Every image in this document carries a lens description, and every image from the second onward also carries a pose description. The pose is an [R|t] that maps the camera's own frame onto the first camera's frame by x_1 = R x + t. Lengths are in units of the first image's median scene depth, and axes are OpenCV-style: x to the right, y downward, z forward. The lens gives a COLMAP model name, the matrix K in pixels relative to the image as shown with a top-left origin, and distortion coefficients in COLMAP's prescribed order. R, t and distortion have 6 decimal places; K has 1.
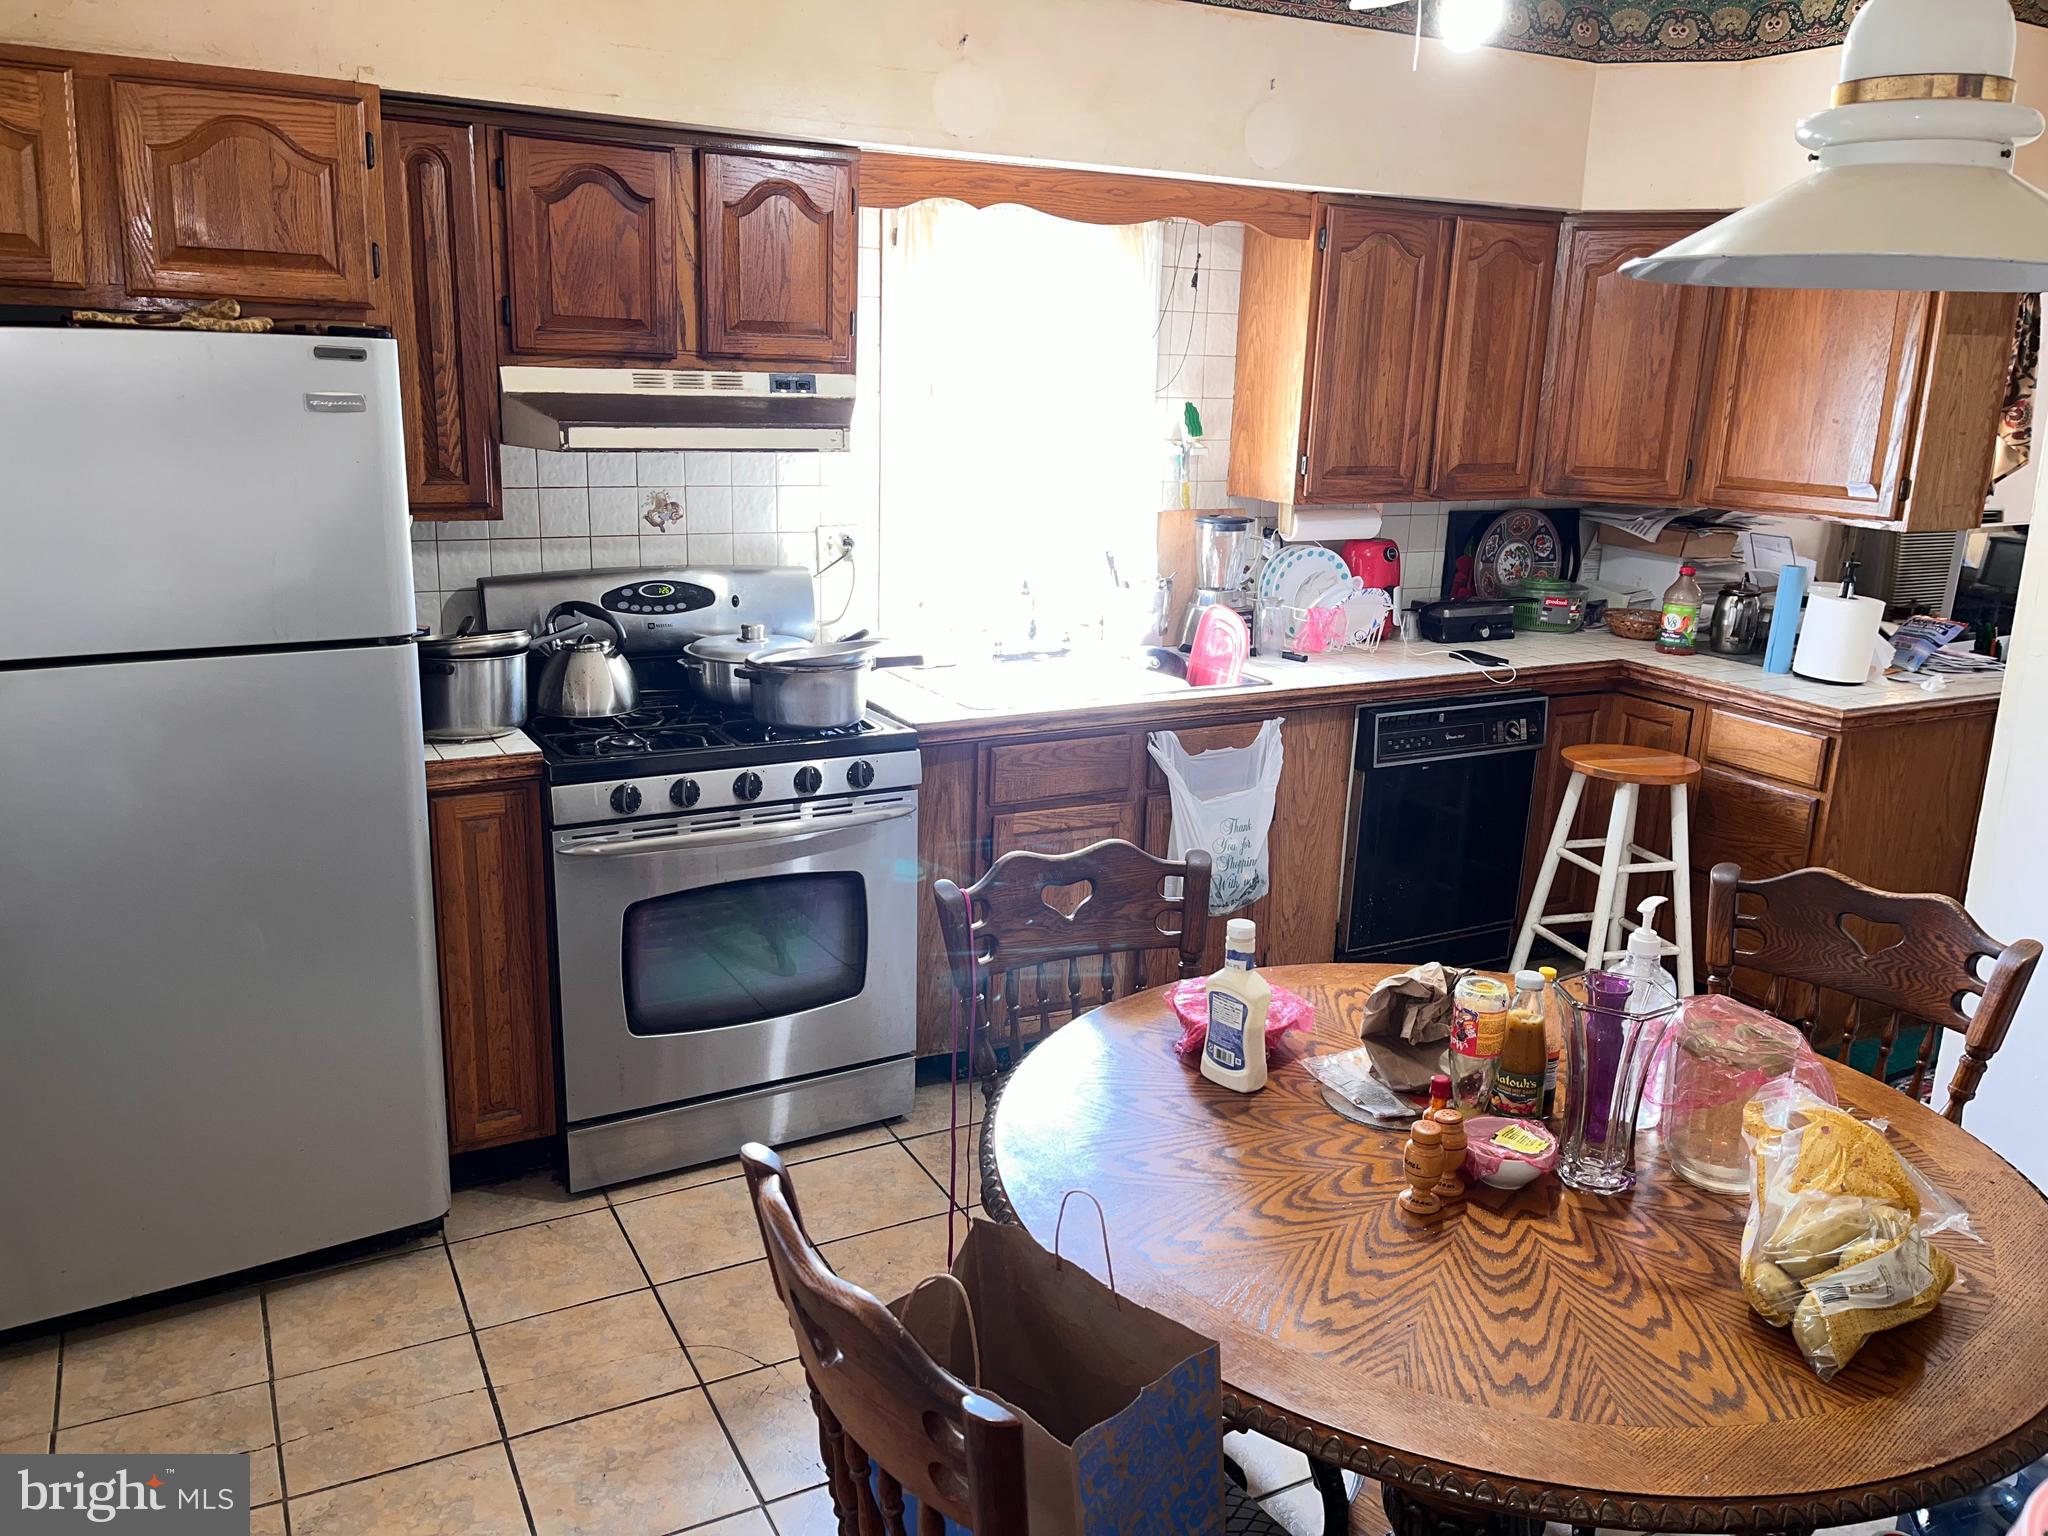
lens RADIAL K [[1552.6, 0, 1026.4], [0, 1552.6, 767.3], [0, 0, 1]] dist [0.040050, -0.018962]
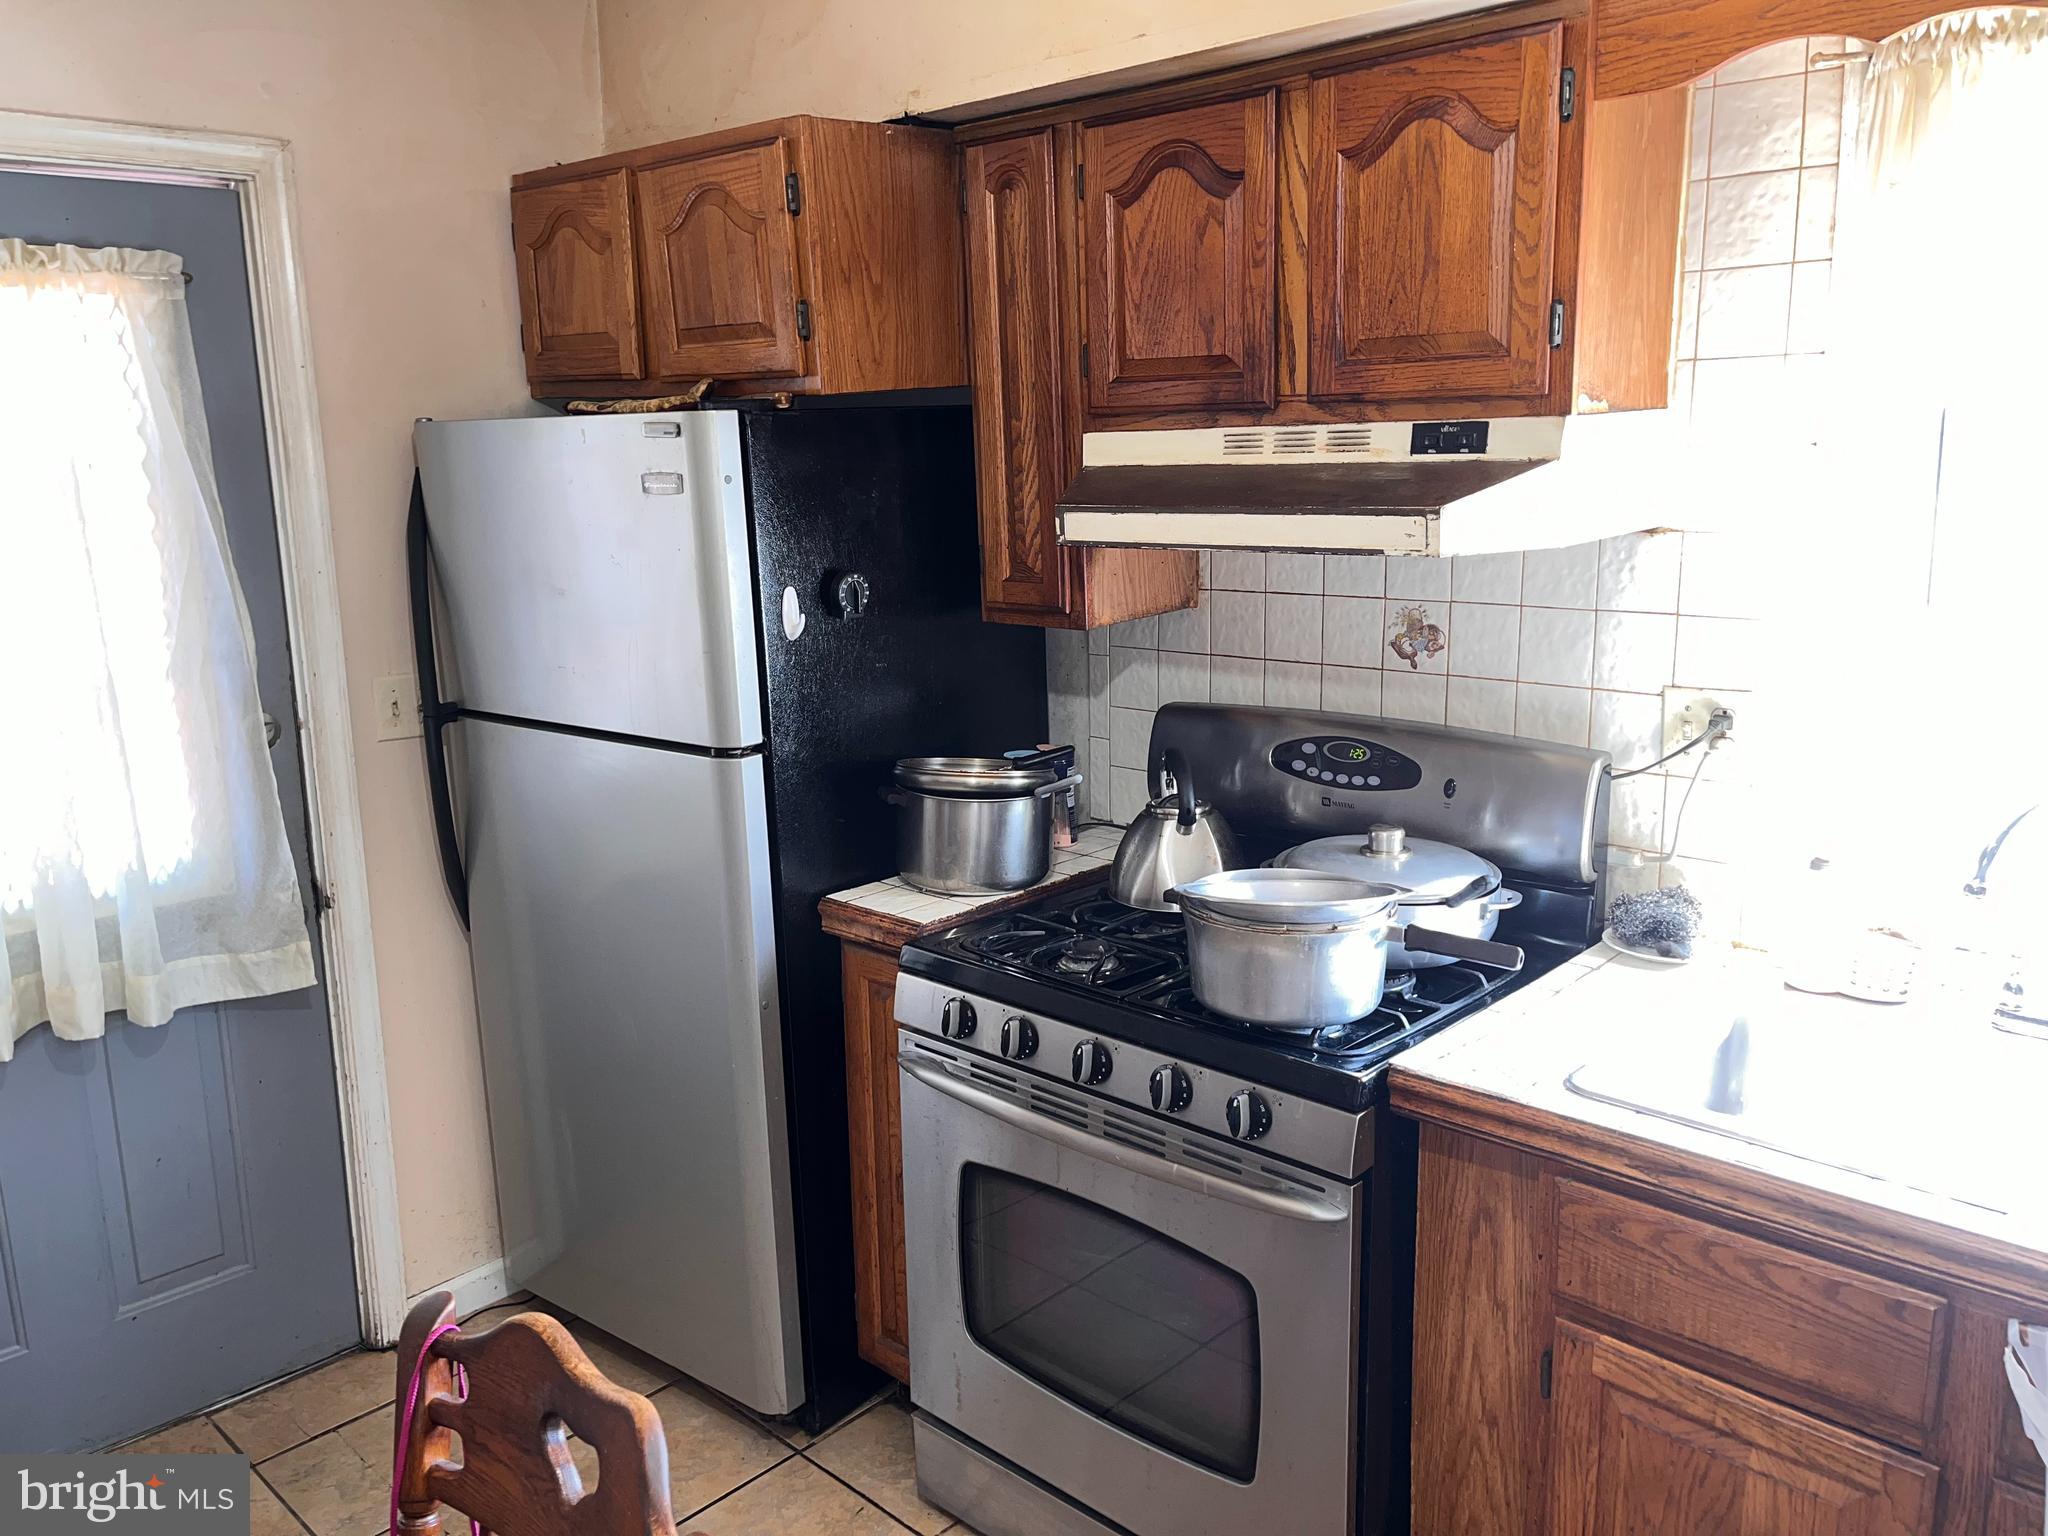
lens RADIAL K [[1552.6, 0, 1025.7], [0, 1552.6, 763.0], [0, 0, 1]] dist [0.040050, -0.018962]
pose [[0.315502, 0.158776, -0.935547, 0.372667], [-0.205411, 0.973954, 0.096022, -0.155923], [0.926426, 0.161877, 0.339899, 0.694180]]
